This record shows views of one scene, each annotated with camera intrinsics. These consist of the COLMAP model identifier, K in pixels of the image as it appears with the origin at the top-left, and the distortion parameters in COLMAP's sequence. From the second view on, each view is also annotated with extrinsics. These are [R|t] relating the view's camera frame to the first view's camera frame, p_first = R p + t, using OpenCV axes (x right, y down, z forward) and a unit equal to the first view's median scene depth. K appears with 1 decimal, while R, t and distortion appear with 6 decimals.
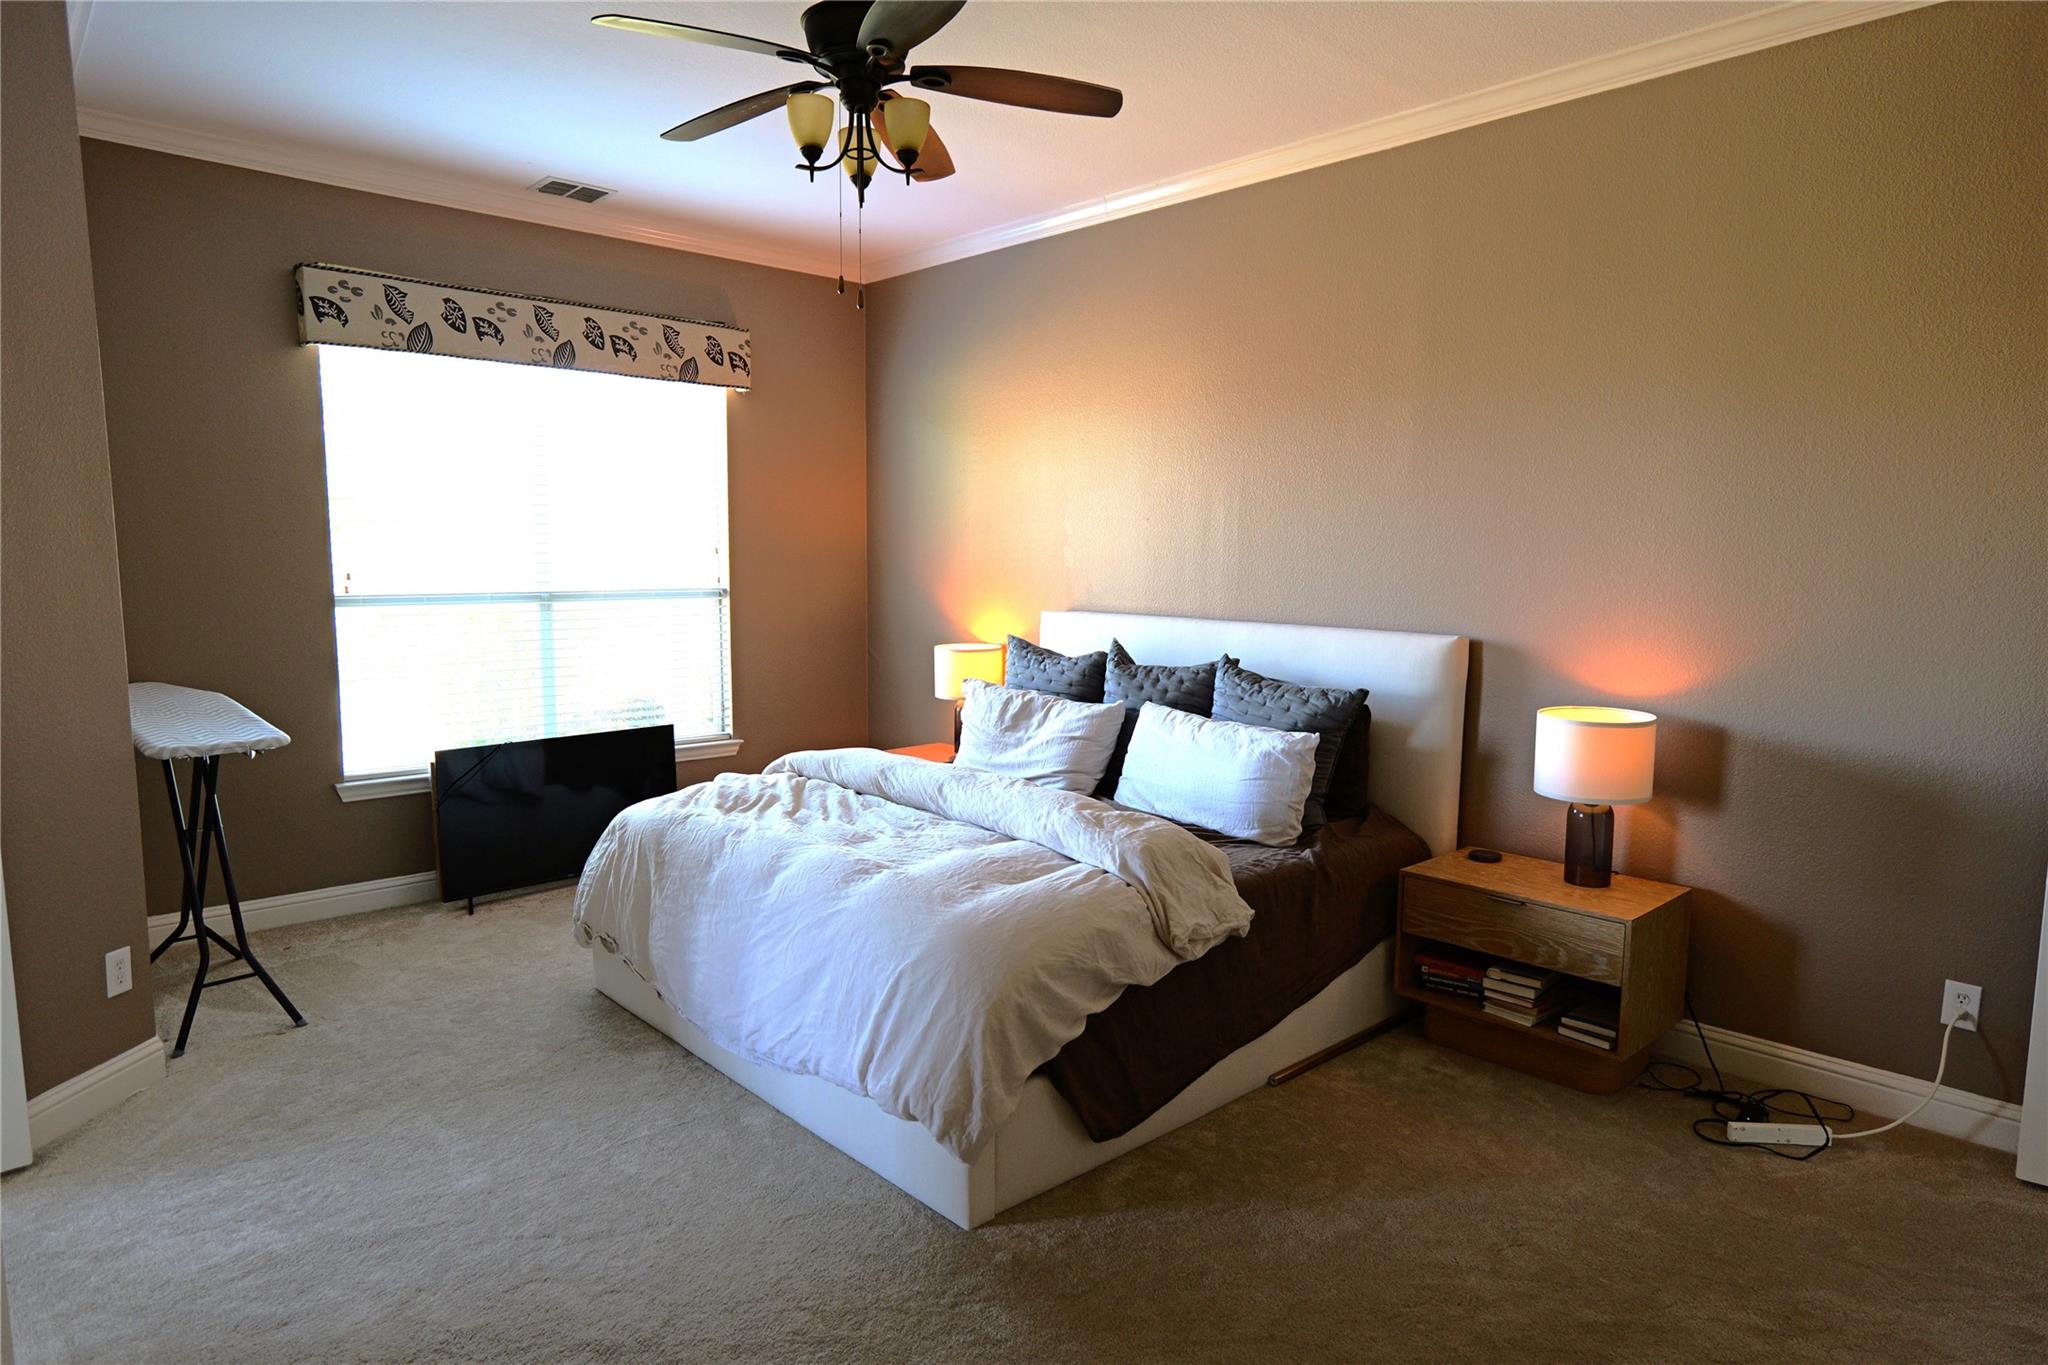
lens RADIAL K [[1187.3, 0, 1024.0], [0, 1187.3, 682.5], [0, 0, 1]] dist [-0.040951, -0.001318]
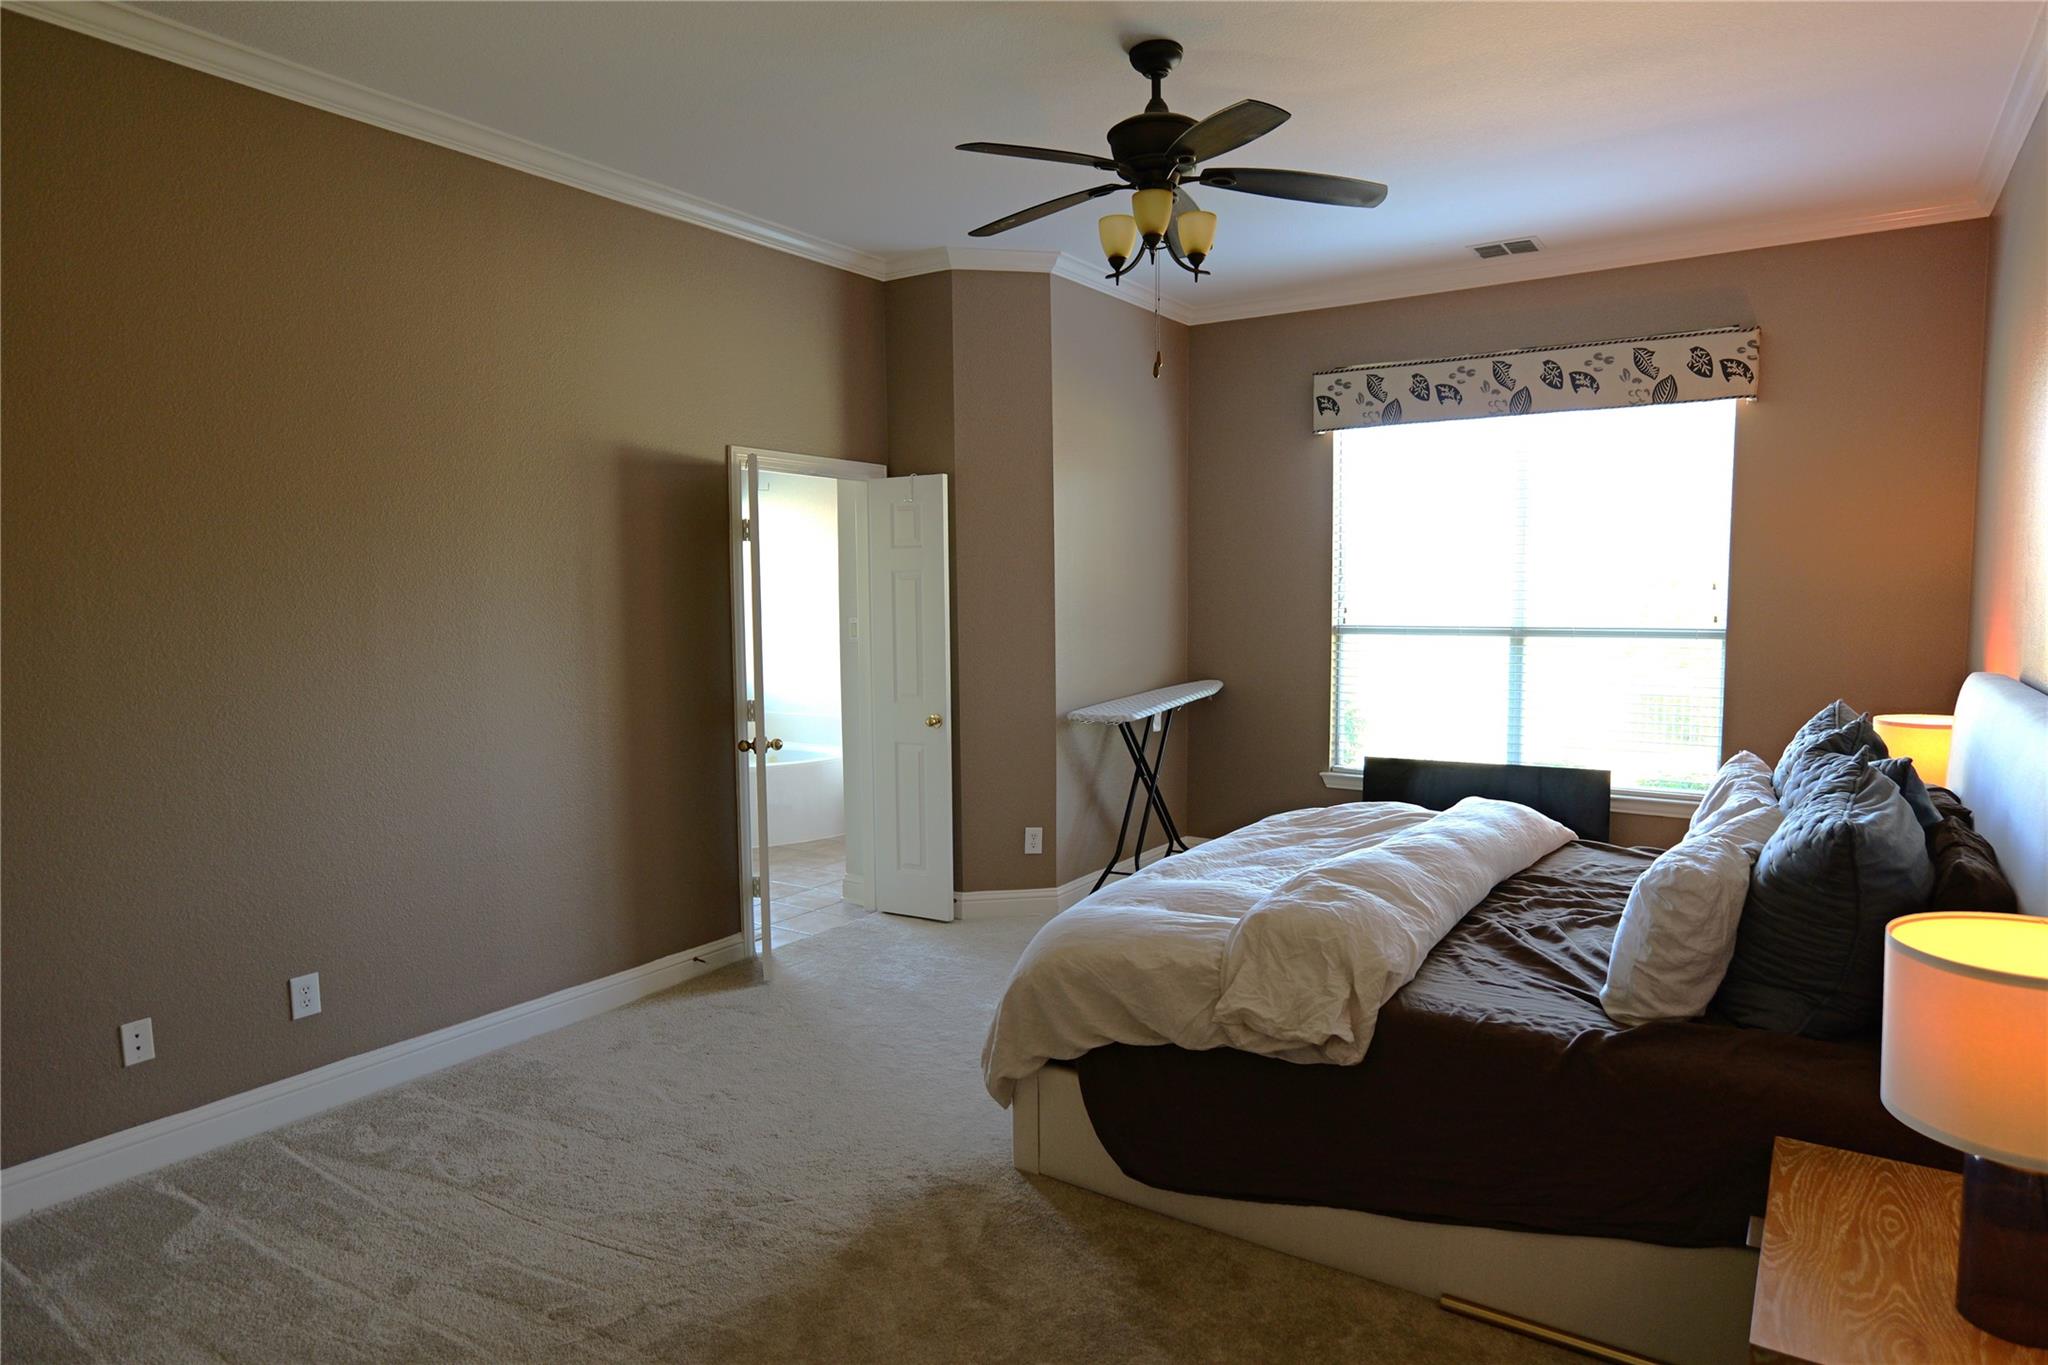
lens RADIAL K [[1134.4, 0, 1024.0], [0, 1134.4, 682.5], [0, 0, 1]] dist [-0.064281, -0.000562]
pose [[0.205206, 0.057090, -0.977052, 0.490875], [-0.101744, 0.994133, 0.036719, -0.020491], [0.973416, 0.091874, 0.209810, 0.374636]]
